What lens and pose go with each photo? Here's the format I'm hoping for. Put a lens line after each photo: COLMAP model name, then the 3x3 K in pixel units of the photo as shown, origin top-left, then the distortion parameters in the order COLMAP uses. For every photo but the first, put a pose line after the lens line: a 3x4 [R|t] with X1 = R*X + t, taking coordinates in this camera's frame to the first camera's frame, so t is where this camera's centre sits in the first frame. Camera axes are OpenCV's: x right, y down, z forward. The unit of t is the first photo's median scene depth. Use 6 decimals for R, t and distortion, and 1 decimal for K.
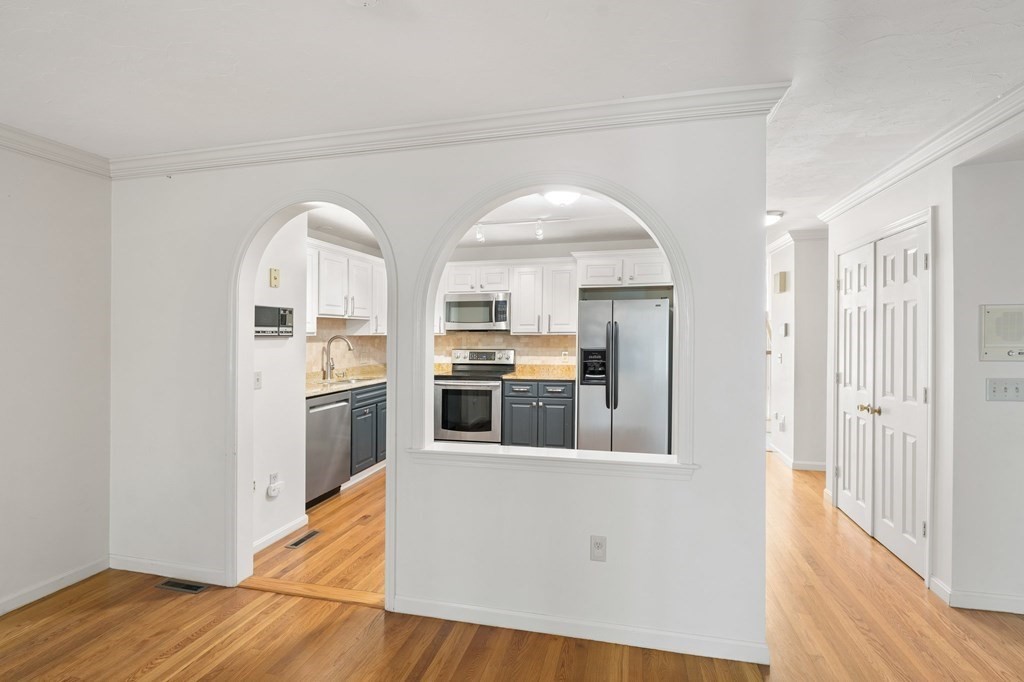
lens RADIAL K [[495.6, 0, 511.6], [0, 495.6, 333.3], [0, 0, 1]] dist [-0.003946, -0.000578]
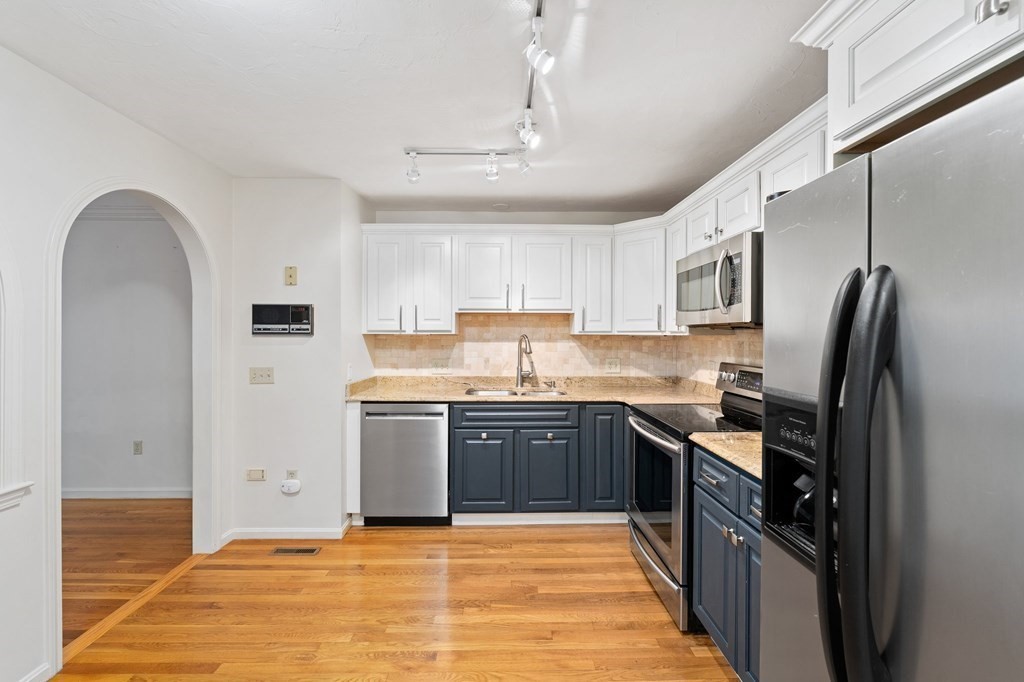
lens RADIAL K [[429.7, 0, 514.6], [0, 429.7, 339.8], [0, 0, 1]] dist [0.000993, 0.000116]
pose [[0.264779, 0.016694, -0.964165, 0.306243], [-0.002261, 0.999858, 0.016691, 0.001671], [0.964306, -0.002239, 0.264779, 0.774077]]
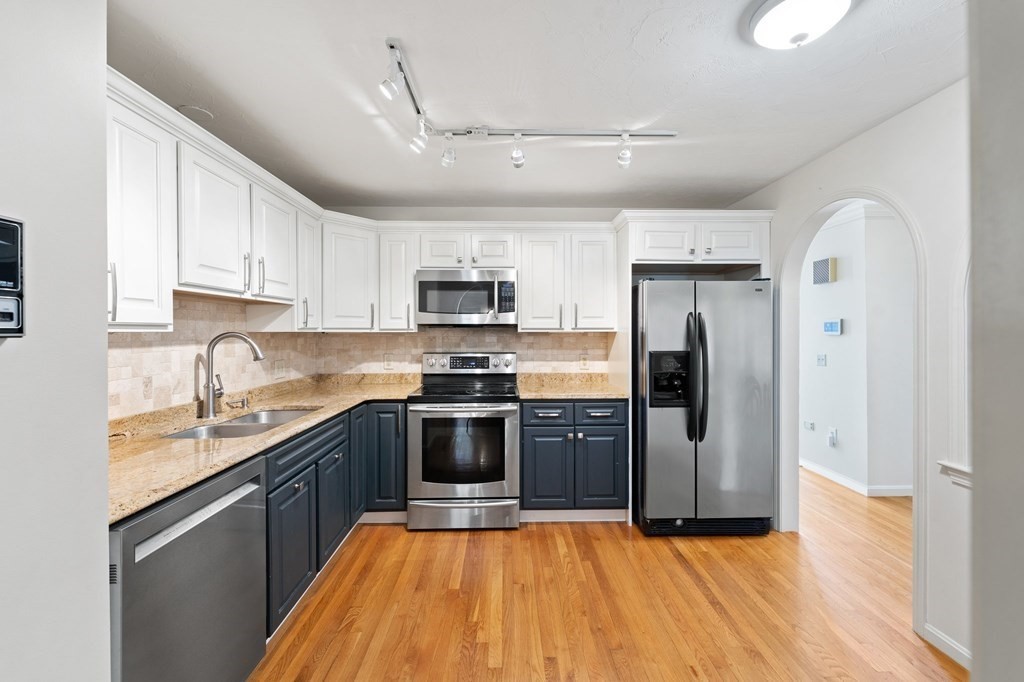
lens RADIAL K [[411.0, 0, 512.9], [0, 411.0, 341.6], [0, 0, 1]] dist [-0.001367, -0.000407]
pose [[0.965077, -0.003340, 0.261946, -0.172230], [-0.003123, 0.999701, 0.024255, 0.003009], [-0.261949, -0.024226, 0.964778, 0.491760]]
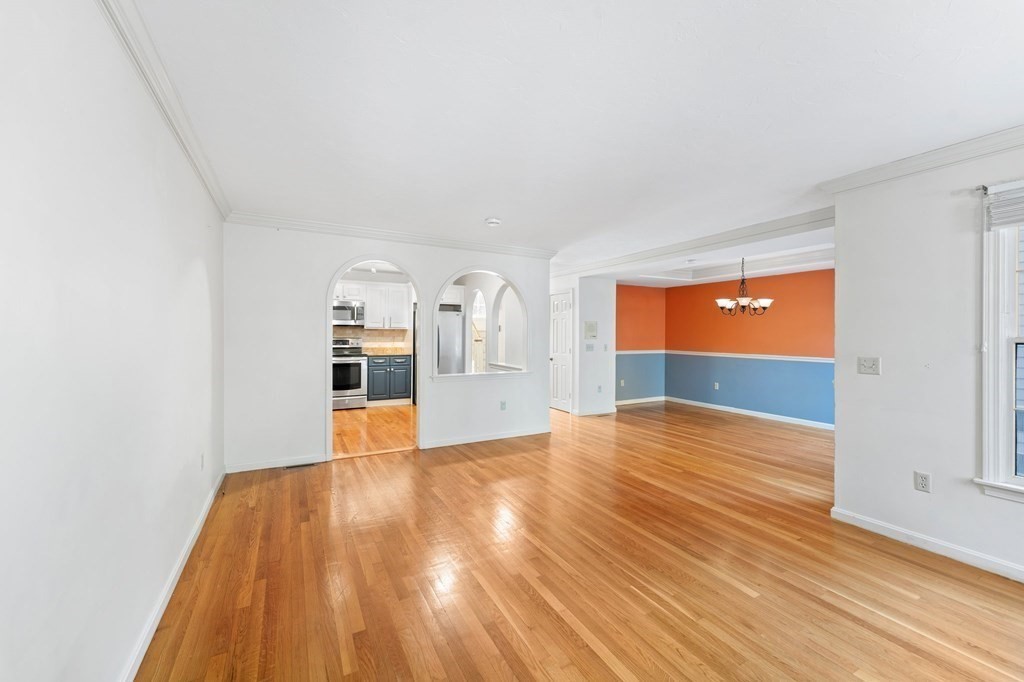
lens RADIAL K [[411.0, 0, 517.2], [0, 411.0, 332.5], [0, 0, 1]] dist [-0.001367, -0.000407]
pose [[0.733053, 0.010594, 0.680089, -0.585644], [-0.013227, 0.999912, -0.001319, 0.012042], [-0.680043, -0.008028, 0.733128, -0.324005]]
